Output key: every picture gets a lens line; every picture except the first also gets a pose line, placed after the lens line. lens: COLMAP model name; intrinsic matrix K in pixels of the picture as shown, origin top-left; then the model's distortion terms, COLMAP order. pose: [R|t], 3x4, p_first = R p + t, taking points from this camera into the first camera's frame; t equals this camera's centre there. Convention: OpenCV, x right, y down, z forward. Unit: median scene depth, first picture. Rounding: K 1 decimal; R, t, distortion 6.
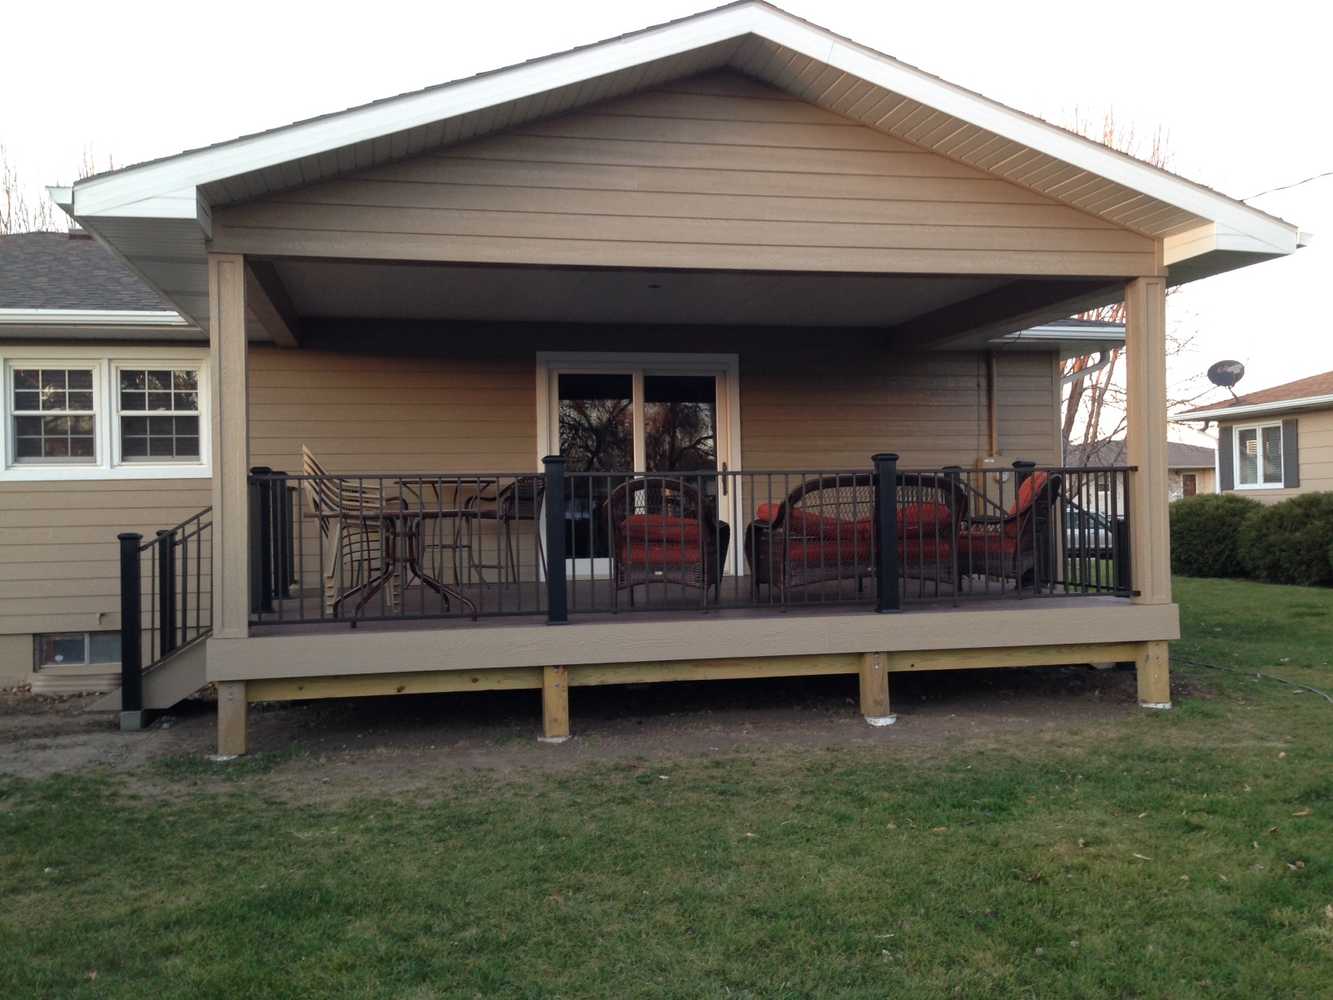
lens RADIAL K [[1257.6, 0, 670.4], [0, 1257.6, 505.3], [0, 0, 1]] dist [0.040064, 0.000000]
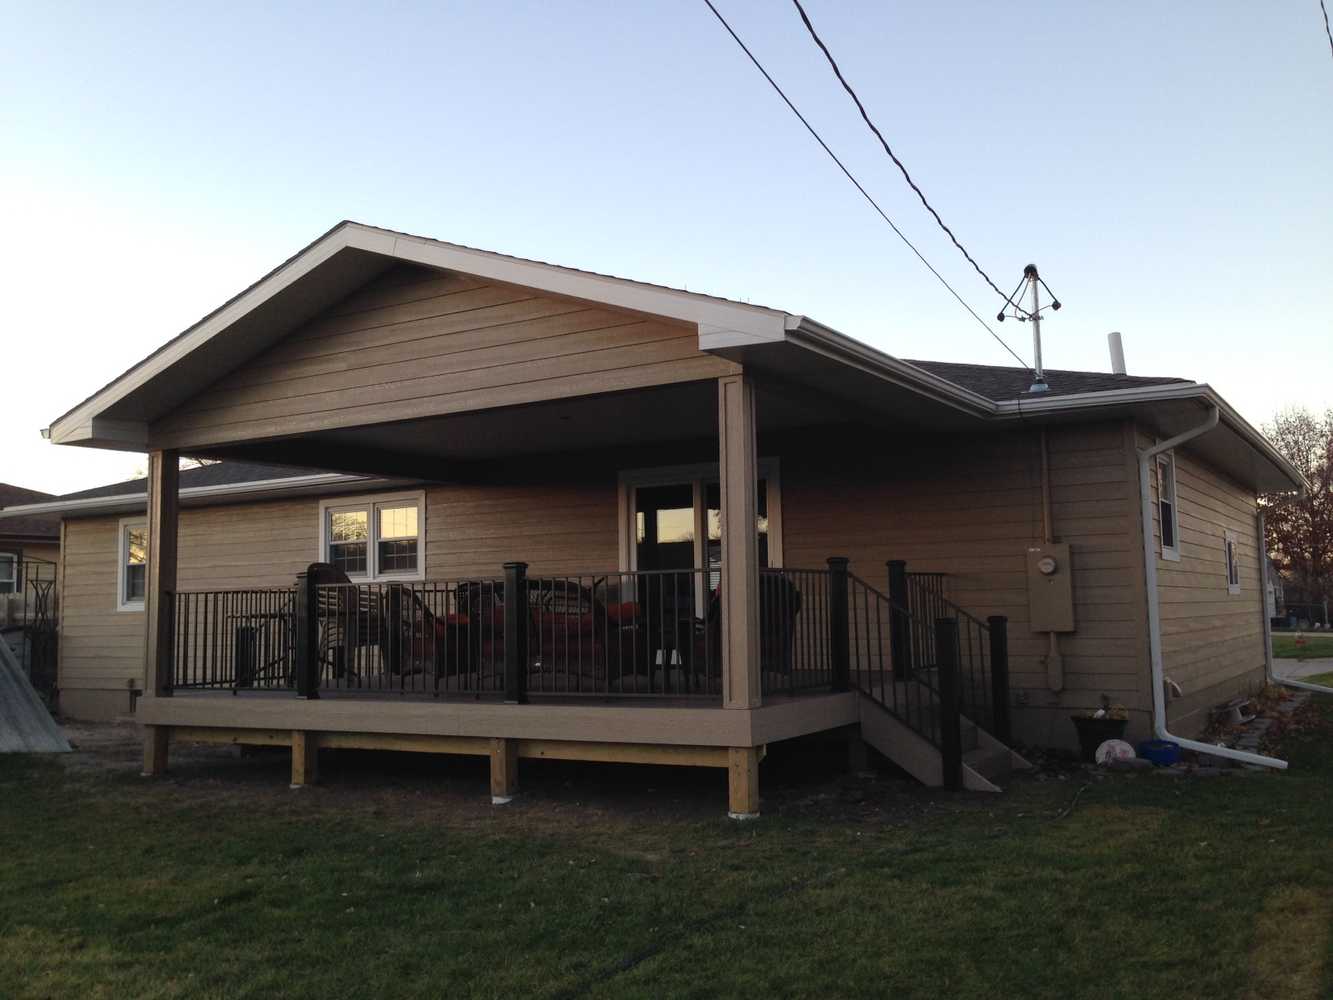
lens RADIAL K [[1257.6, 0, 671.2], [0, 1257.6, 494.5], [0, 0, 1]] dist [0.040064, 0.000000]
pose [[0.722715, -0.063565, -0.688217, 1.062083], [0.013747, 0.996887, -0.077637, -0.011842], [0.691009, 0.046648, 0.721339, 0.273402]]
